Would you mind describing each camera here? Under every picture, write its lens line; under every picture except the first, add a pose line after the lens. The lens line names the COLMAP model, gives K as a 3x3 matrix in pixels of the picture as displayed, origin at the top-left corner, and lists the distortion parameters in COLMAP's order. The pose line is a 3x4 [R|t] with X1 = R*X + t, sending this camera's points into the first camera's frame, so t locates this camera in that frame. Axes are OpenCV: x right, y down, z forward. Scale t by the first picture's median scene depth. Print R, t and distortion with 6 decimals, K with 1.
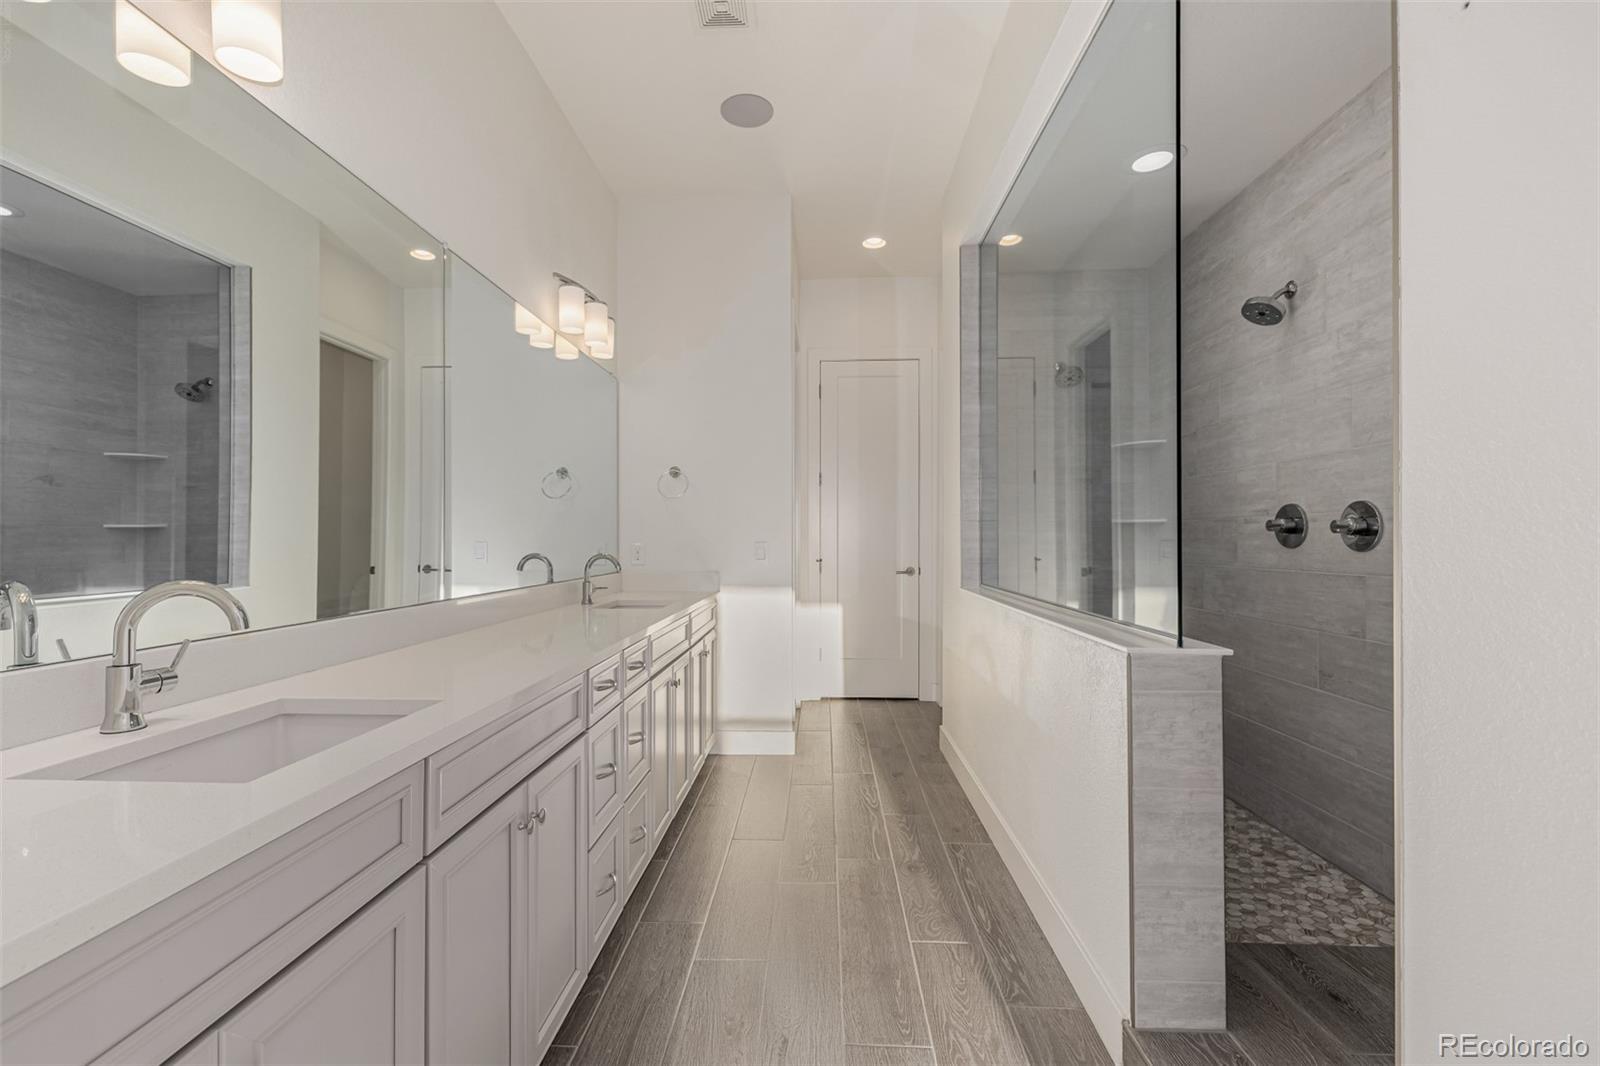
lens RADIAL K [[678.3, 0, 786.2], [0, 678.3, 535.9], [0, 0, 1]] dist [-0.000534, 0.000096]
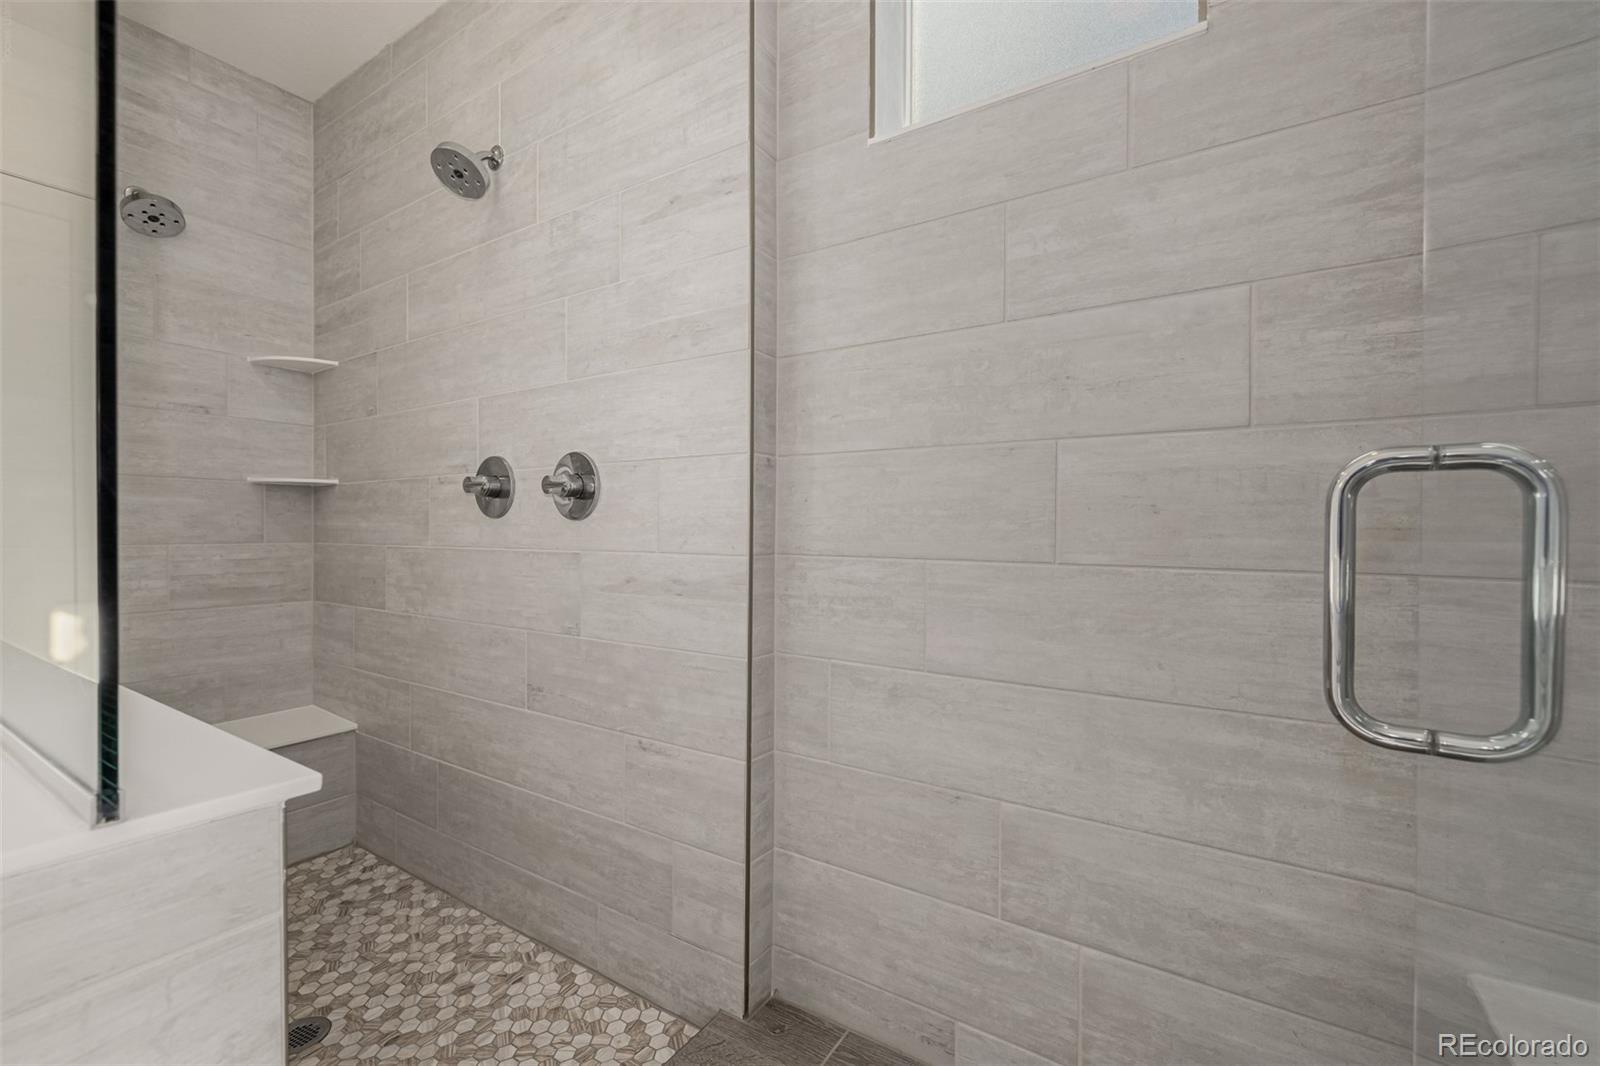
lens RADIAL K [[678.3, 0, 791.5], [0, 678.3, 532.8], [0, 0, 1]] dist [-0.000534, 0.000096]
pose [[0.505384, -0.004288, 0.862884, 0.293993], [-0.008337, 0.999917, 0.009852, 0.025360], [-0.862854, -0.012173, 0.505306, 0.379468]]
